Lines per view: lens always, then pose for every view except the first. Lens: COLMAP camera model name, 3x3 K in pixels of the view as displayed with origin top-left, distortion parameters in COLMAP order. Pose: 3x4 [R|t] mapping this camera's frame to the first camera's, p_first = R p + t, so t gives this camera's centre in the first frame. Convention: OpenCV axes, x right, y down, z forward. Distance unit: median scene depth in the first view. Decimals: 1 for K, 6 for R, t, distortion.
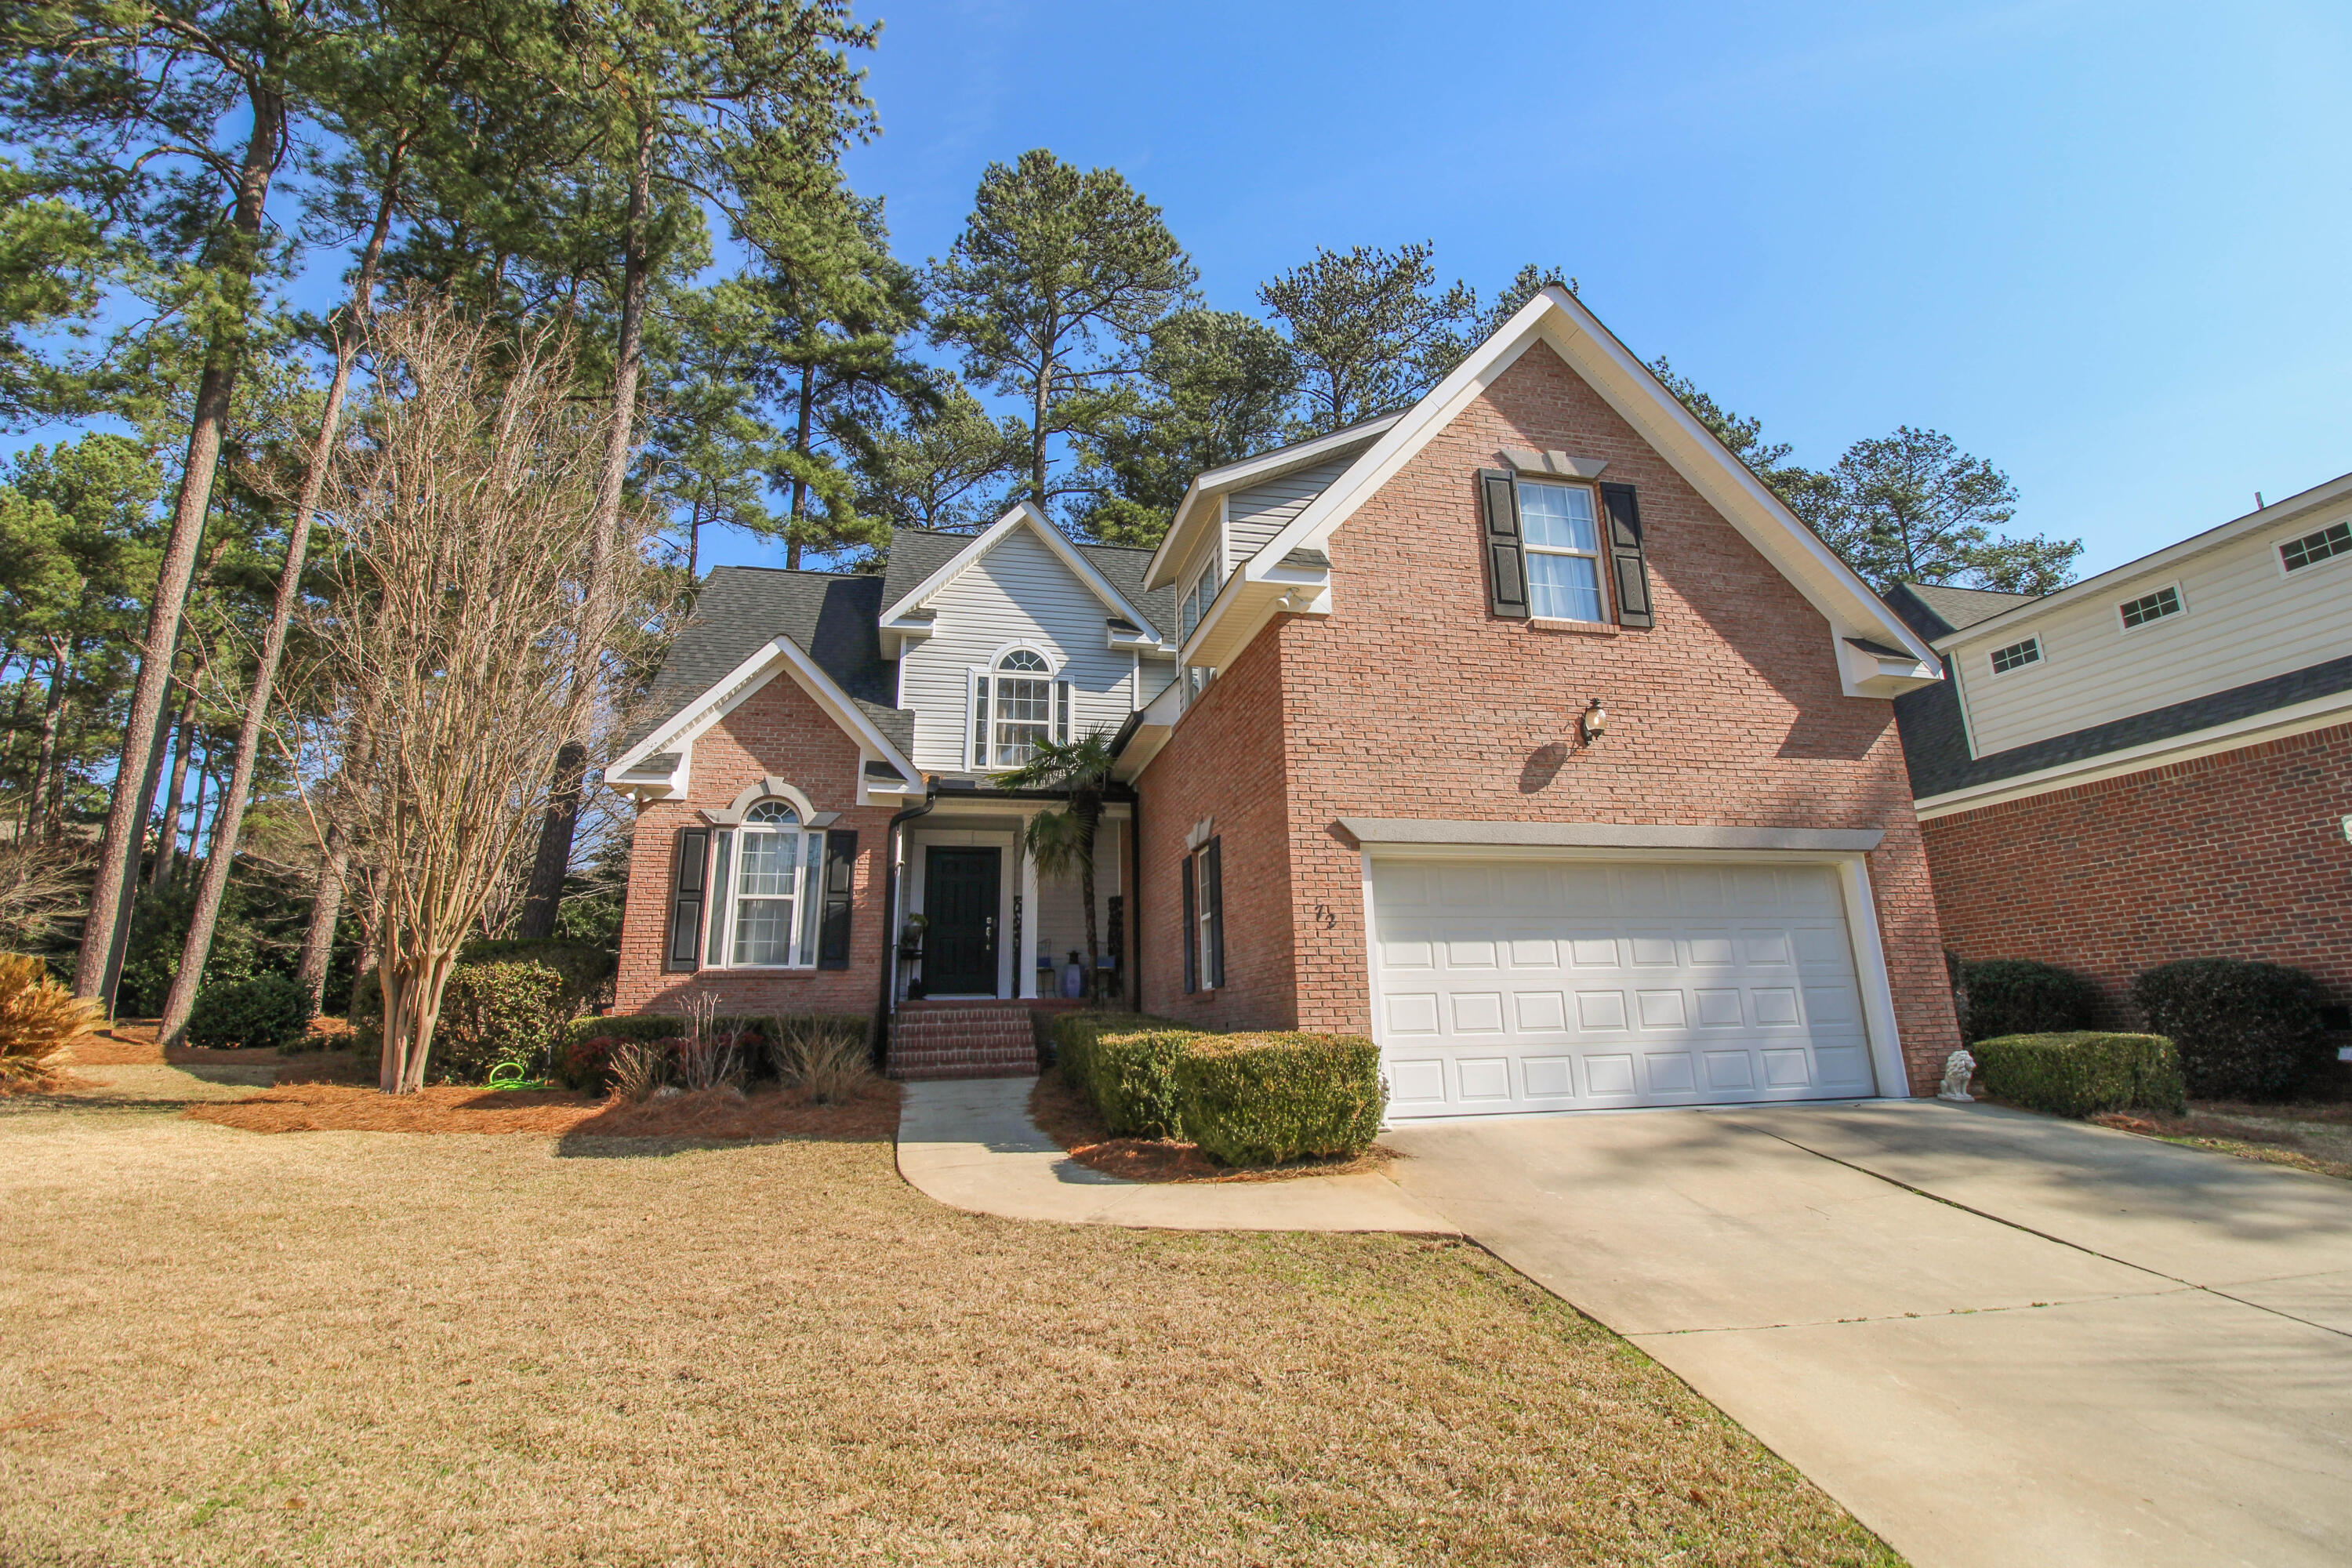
lens RADIAL K [[1105.9, 0, 1179.7], [0, 1105.9, 732.7], [0, 0, 1]] dist [0.000909, -0.016804]
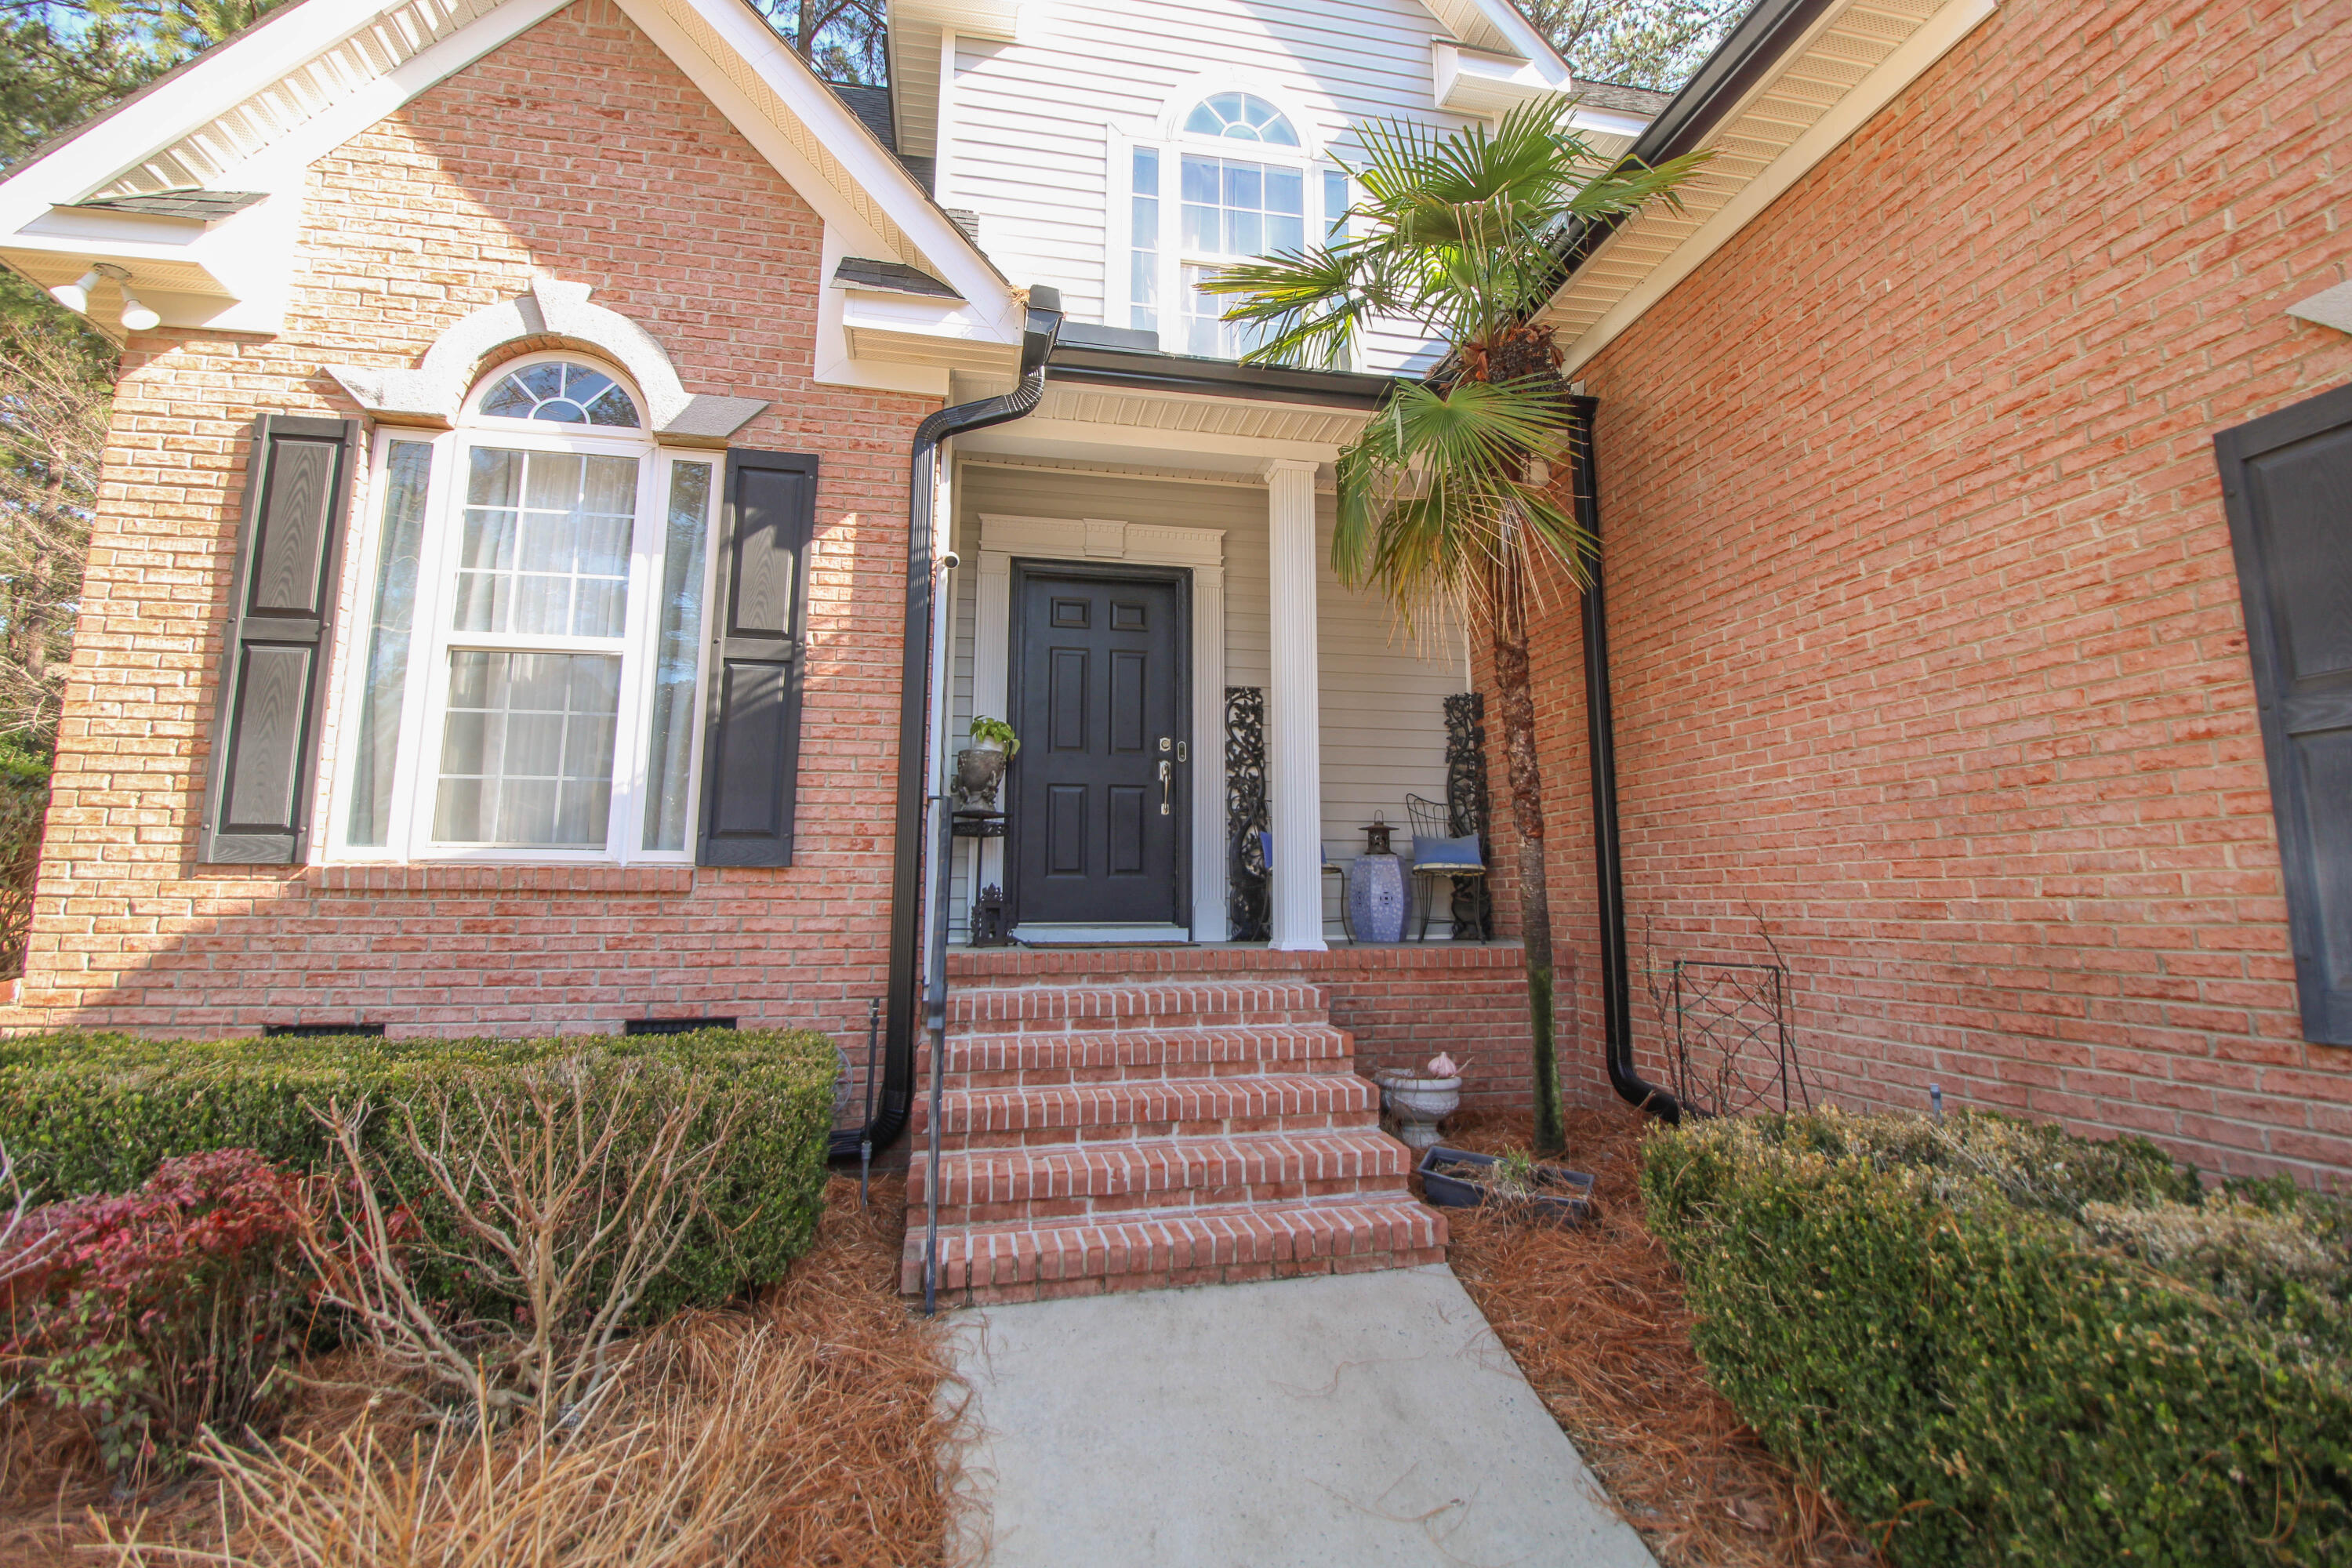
lens RADIAL K [[1105.9, 0, 1179.7], [0, 1105.9, 732.7], [0, 0, 1]] dist [0.000909, -0.016804]
pose [[0.999177, 0.014664, -0.037813, -0.170295], [-0.010195, 0.993225, 0.115761, 0.132833], [0.039255, -0.115280, 0.992557, 0.670341]]
